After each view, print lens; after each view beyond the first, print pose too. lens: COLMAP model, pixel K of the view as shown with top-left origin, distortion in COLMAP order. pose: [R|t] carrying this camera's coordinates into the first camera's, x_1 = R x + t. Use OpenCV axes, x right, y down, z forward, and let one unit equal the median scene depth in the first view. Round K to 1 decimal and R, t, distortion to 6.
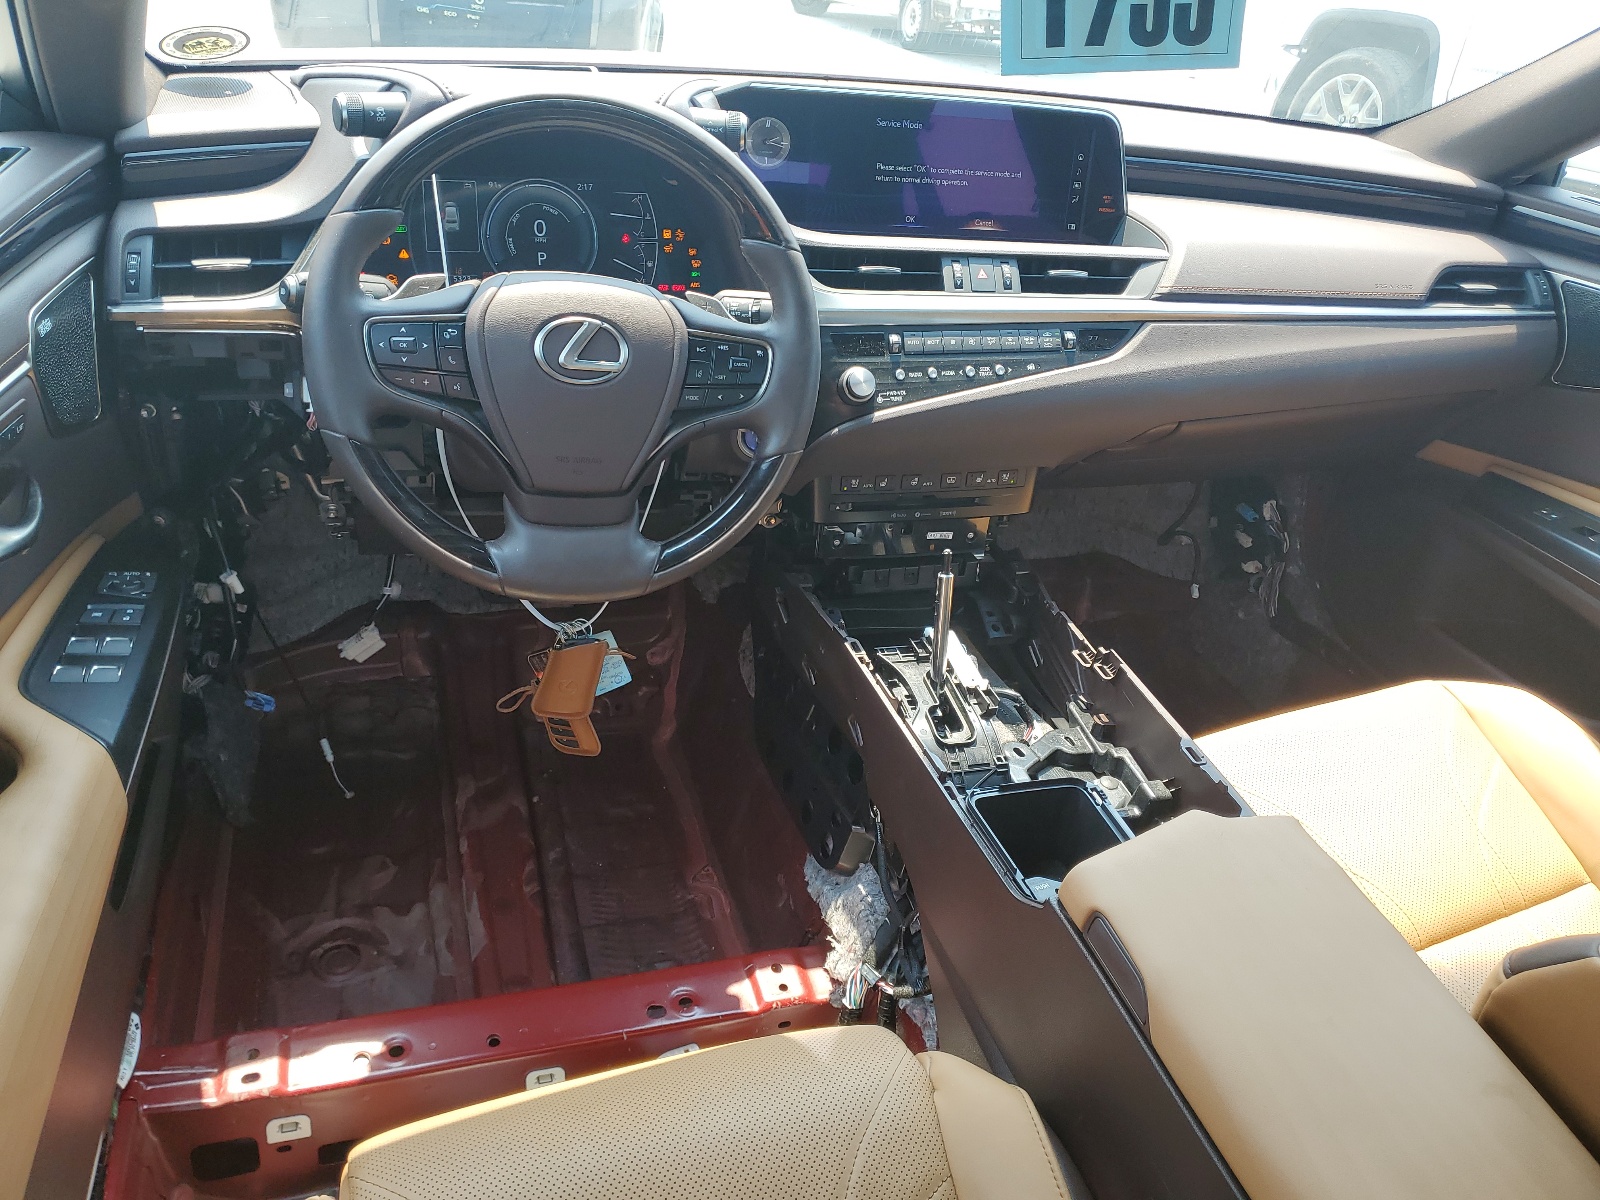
lens RADIAL K [[1236.5, 0, 800.0], [0, 1236.5, 600.0], [0, 0, 1]] dist [0.002247, 0.003806]
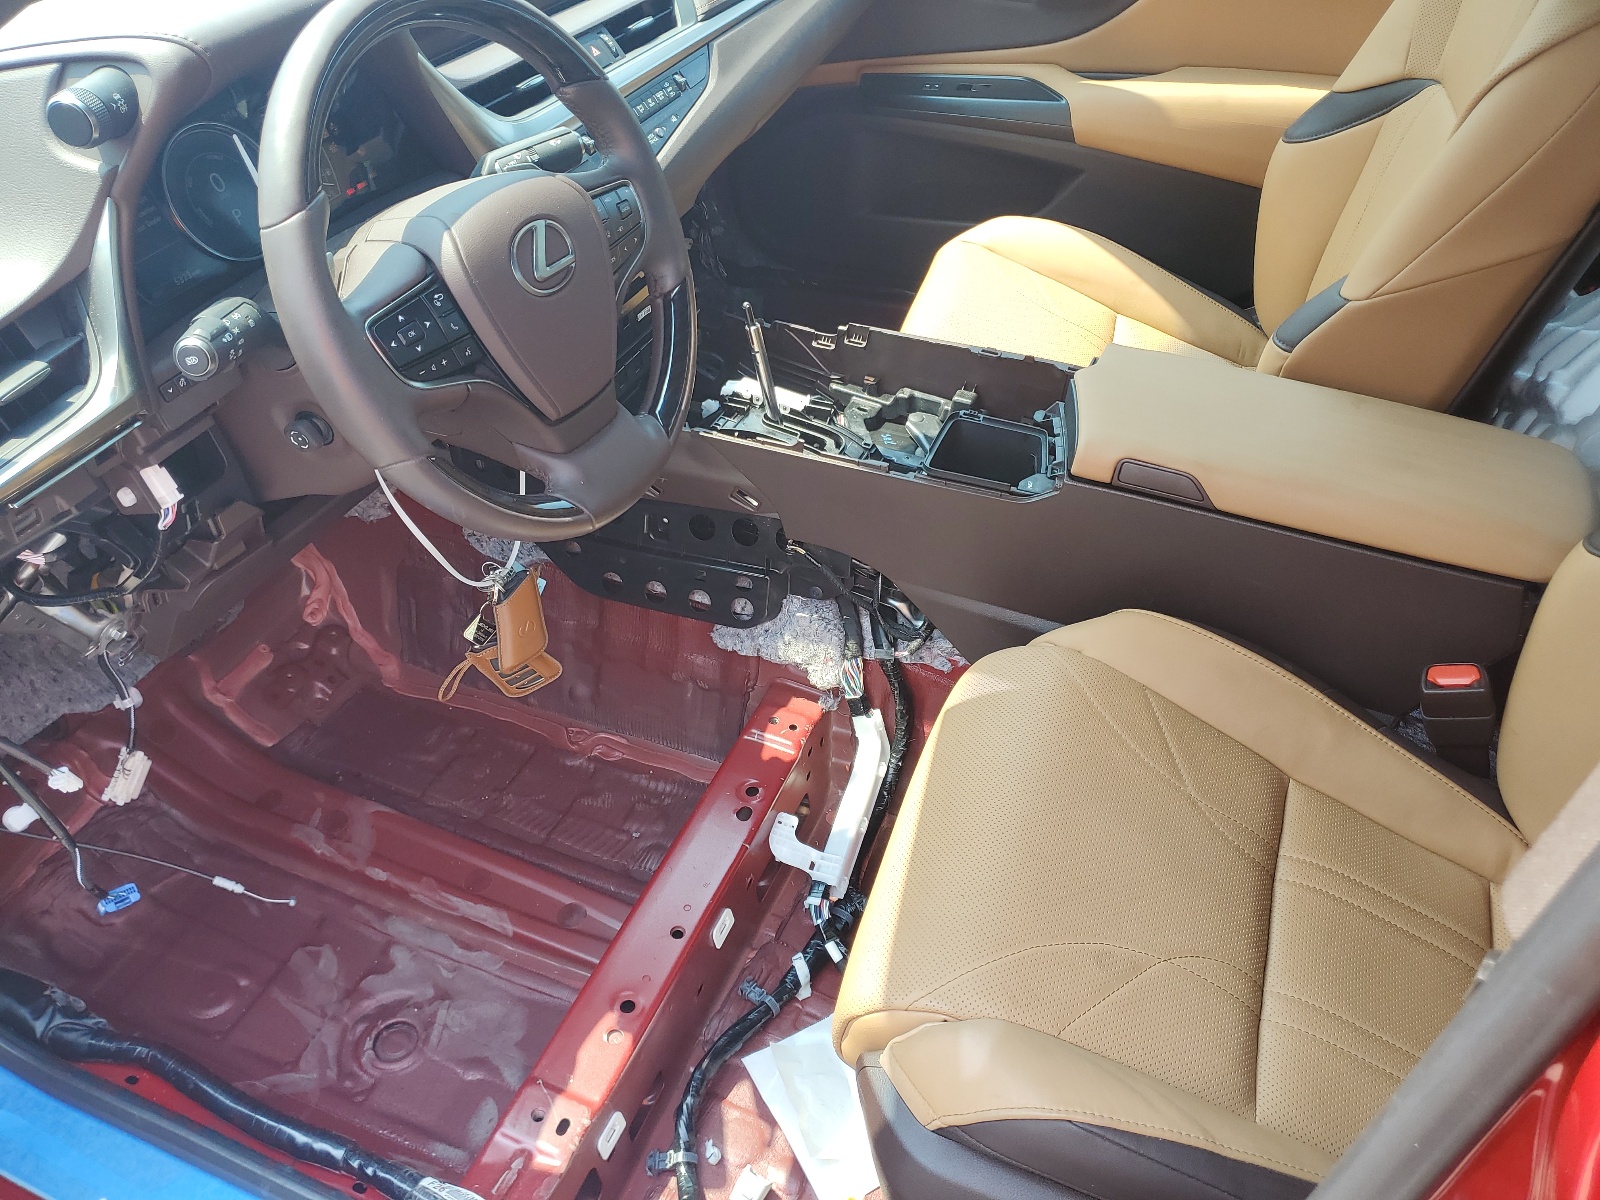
lens RADIAL K [[1193.8, 0, 800.0], [0, 1193.8, 600.0], [0, 0, 1]] dist [-0.002420, -0.000528]
pose [[0.625461, -0.585111, 0.516182, -0.509679], [0.456161, 0.810930, 0.366483, -0.181305], [-0.633020, 0.006241, 0.774110, 0.146923]]
